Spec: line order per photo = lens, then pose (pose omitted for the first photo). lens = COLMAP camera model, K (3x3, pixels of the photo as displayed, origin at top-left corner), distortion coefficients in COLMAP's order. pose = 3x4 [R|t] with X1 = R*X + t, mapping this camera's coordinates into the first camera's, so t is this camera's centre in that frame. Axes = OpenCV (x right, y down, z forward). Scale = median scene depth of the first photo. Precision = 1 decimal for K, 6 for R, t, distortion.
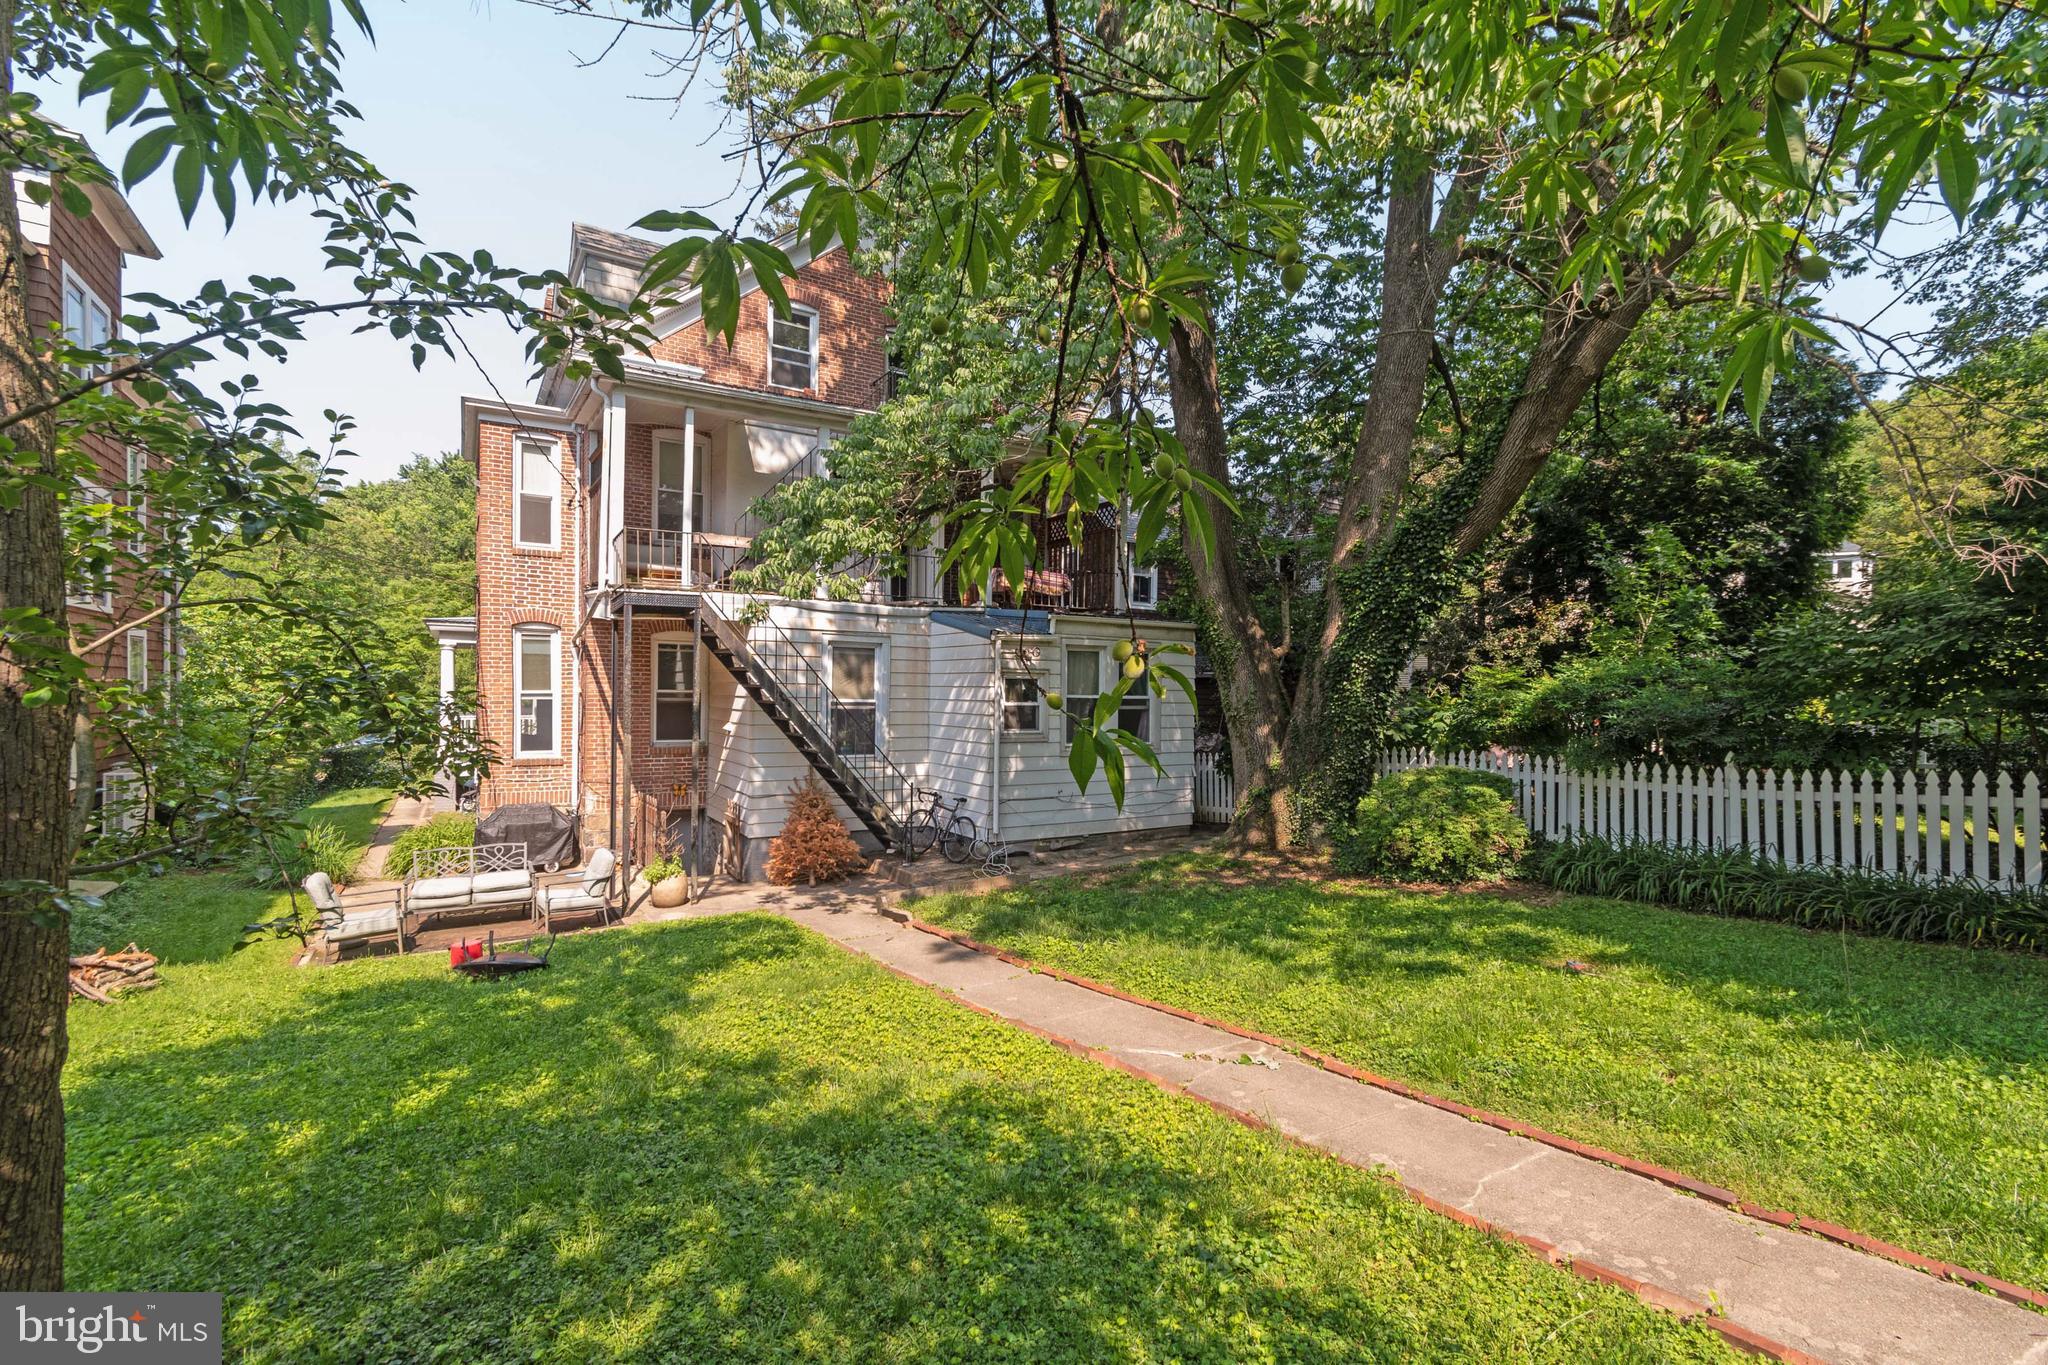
lens RADIAL K [[937.0, 0, 1010.0], [0, 937.0, 686.0], [0, 0, 1]] dist [-0.002606, -0.001115]
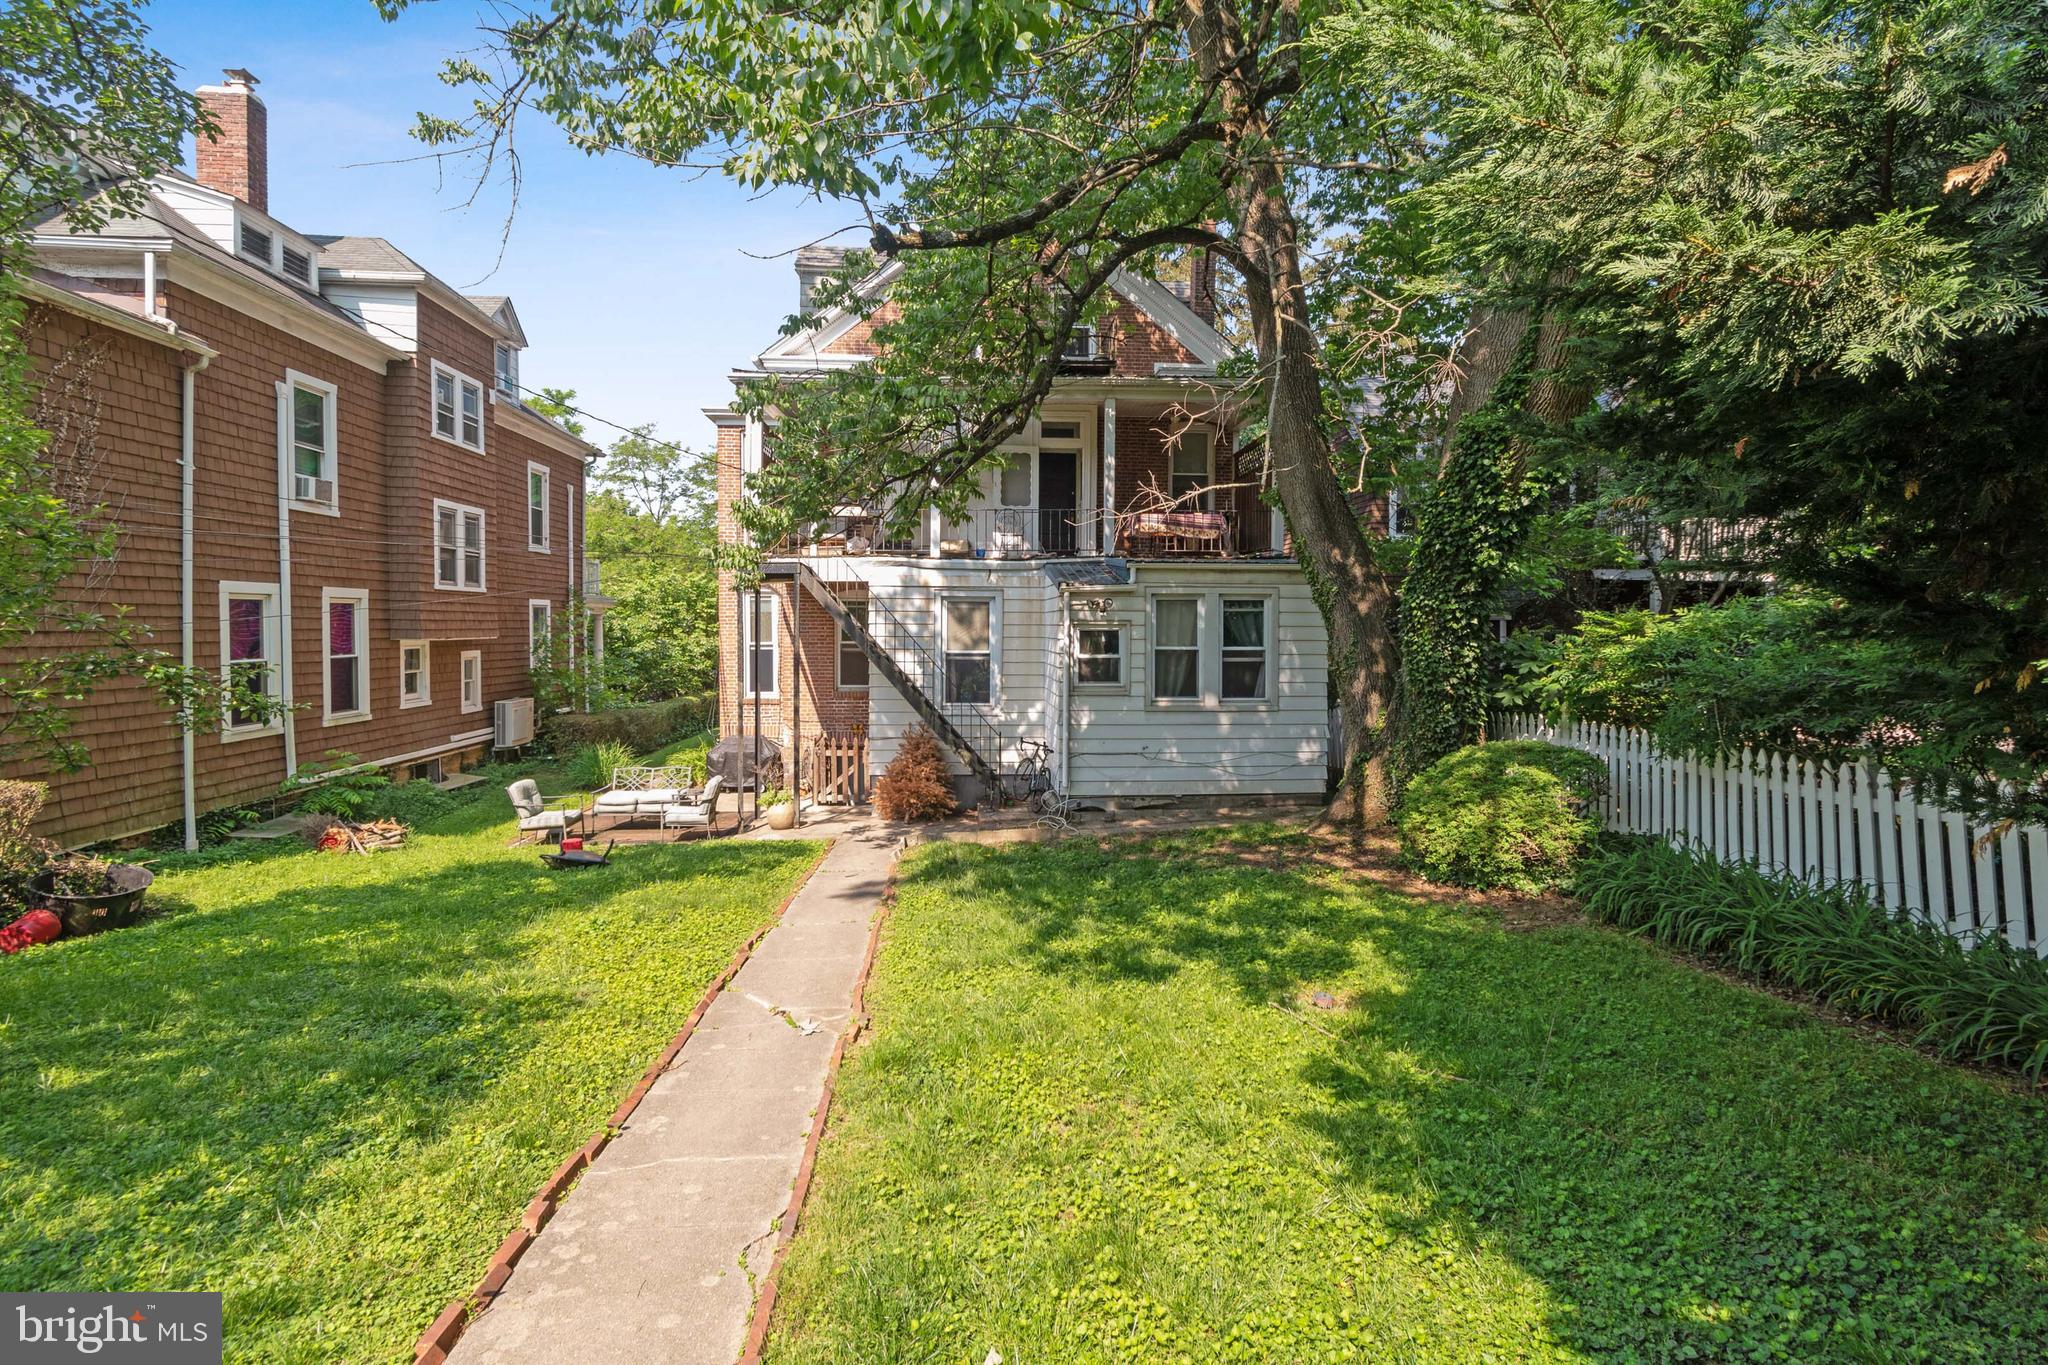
lens RADIAL K [[937.0, 0, 988.1], [0, 937.0, 612.0], [0, 0, 1]] dist [-0.002606, -0.001115]
pose [[0.878868, -0.016456, -0.476781, 0.381836], [0.007369, 0.999754, -0.020923, -0.007131], [0.477008, 0.014876, 0.878773, 0.084943]]
